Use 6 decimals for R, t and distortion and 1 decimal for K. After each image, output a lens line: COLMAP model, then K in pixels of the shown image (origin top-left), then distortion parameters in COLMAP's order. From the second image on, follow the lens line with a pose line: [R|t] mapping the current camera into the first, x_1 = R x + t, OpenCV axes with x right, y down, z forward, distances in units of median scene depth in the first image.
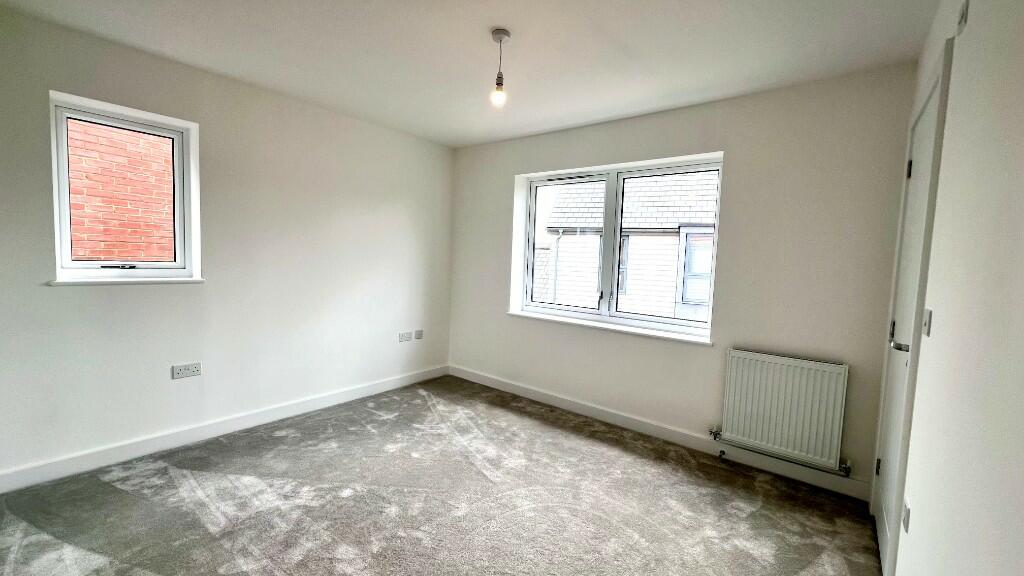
lens RADIAL K [[406.2, 0, 512.0], [0, 406.2, 288.0], [0, 0, 1]] dist [0.000240, 0.000383]
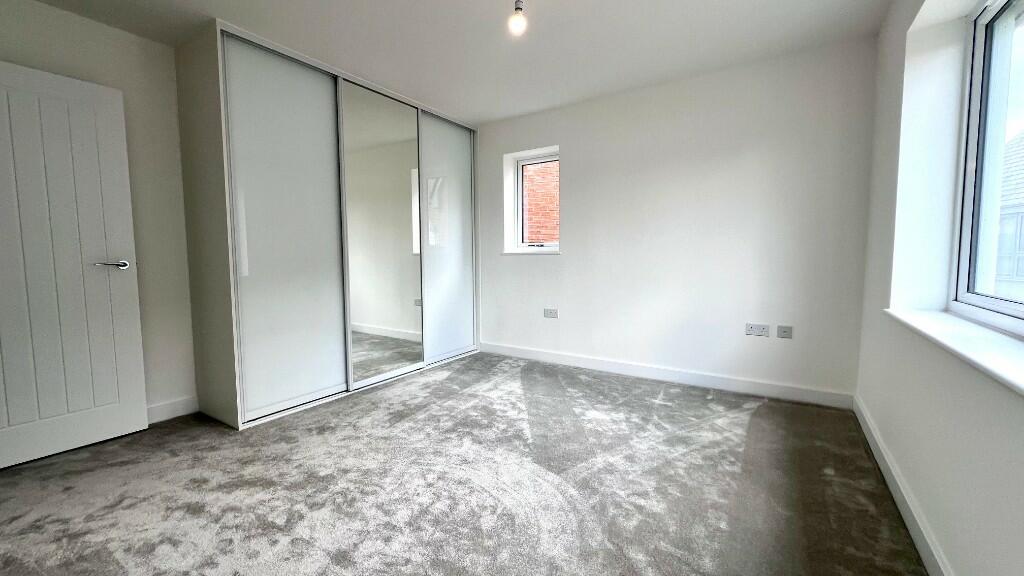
lens RADIAL K [[406.2, 0, 512.0], [0, 406.2, 288.0], [0, 0, 1]] dist [0.000240, 0.000383]
pose [[0.088517, 0.037914, -0.995353, 0.679138], [-0.062998, 0.997488, 0.032392, 0.071214], [0.994080, 0.059838, 0.090683, 0.717918]]
